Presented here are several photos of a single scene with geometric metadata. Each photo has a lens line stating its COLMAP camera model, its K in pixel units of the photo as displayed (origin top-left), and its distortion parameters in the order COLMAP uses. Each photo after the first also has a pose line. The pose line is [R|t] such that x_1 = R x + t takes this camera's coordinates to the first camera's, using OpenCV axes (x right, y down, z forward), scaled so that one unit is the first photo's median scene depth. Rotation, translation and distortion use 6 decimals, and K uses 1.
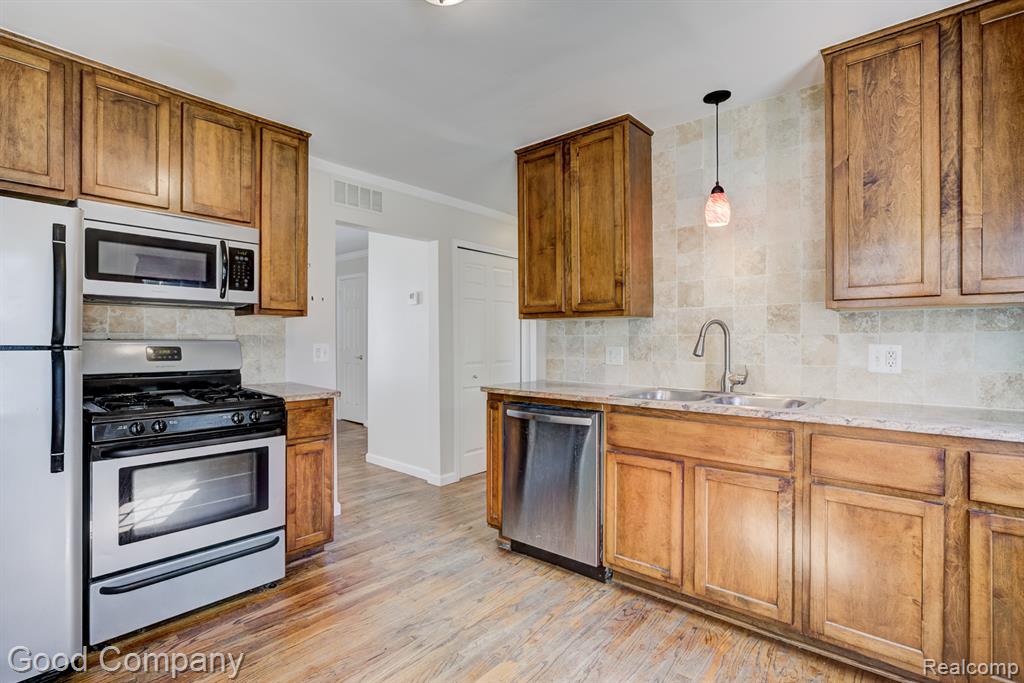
lens RADIAL K [[503.0, 0, 468.4], [0, 503.0, 337.8], [0, 0, 1]] dist [-0.010942, 0.011833]
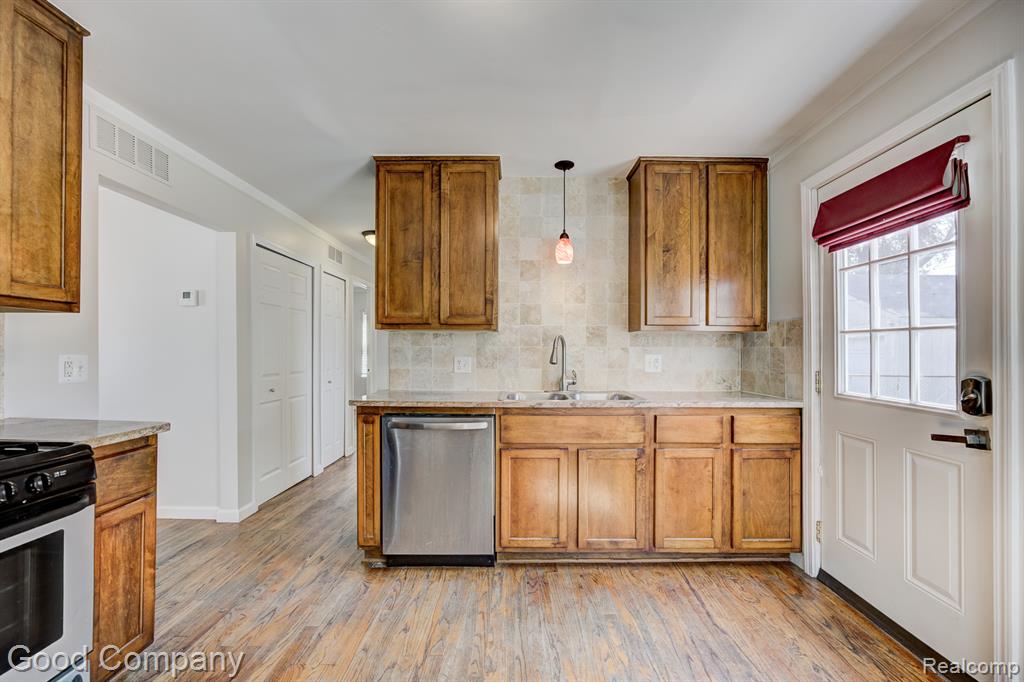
lens RADIAL K [[429.3, 0, 502.6], [0, 429.3, 348.7], [0, 0, 1]] dist [-0.010364, 0.005401]
pose [[0.730592, 0.005453, 0.682793, -0.337581], [-0.007001, 0.999975, -0.000495, -0.000175], [-0.682779, -0.004419, 0.730612, 0.257679]]
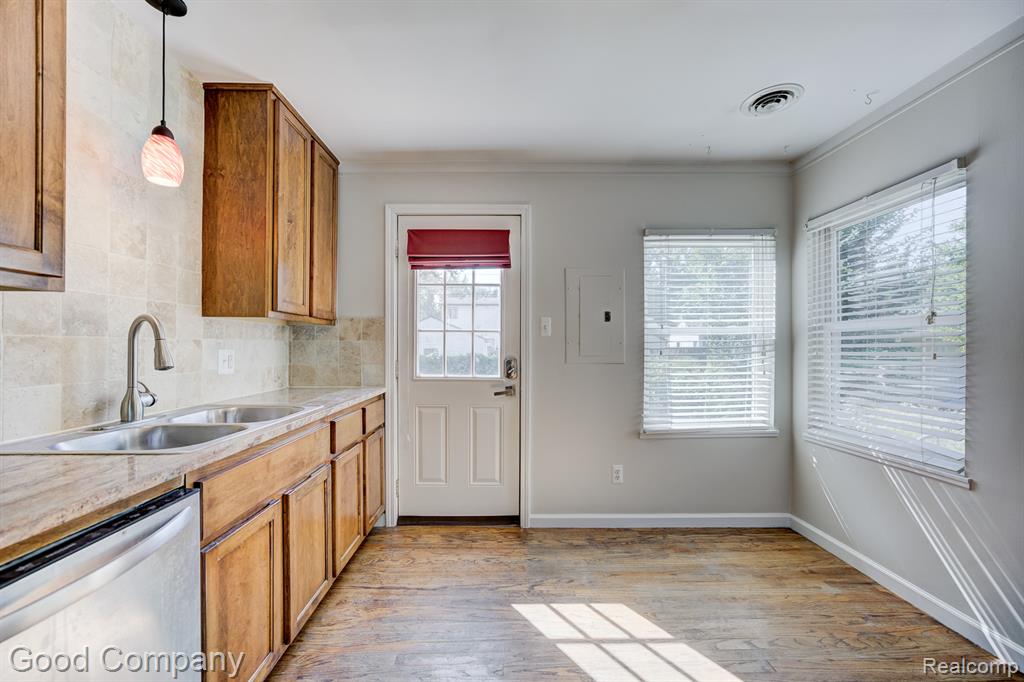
lens RADIAL K [[429.3, 0, 509.6], [0, 429.3, 347.4], [0, 0, 1]] dist [-0.010364, 0.005401]
pose [[-0.737133, -0.005609, 0.675725, -0.238466], [-0.006985, 0.999975, 0.000681, 0.002953], [-0.675712, -0.004218, -0.737154, 0.979868]]
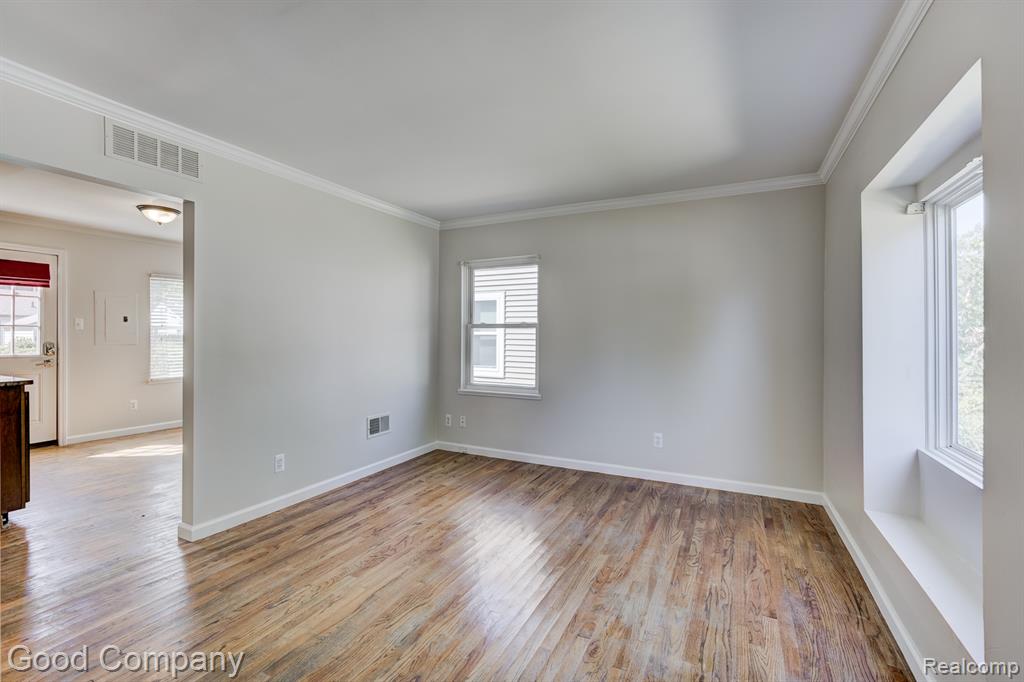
lens RADIAL K [[429.3, 0, 512.5], [0, 429.3, 340.2], [0, 0, 1]] dist [-0.010364, 0.005401]
pose [[-0.954374, -0.007526, -0.298519, -0.749440], [-0.010760, 0.999900, 0.009191, -0.014435], [0.298420, 0.011984, -0.954359, 2.291623]]
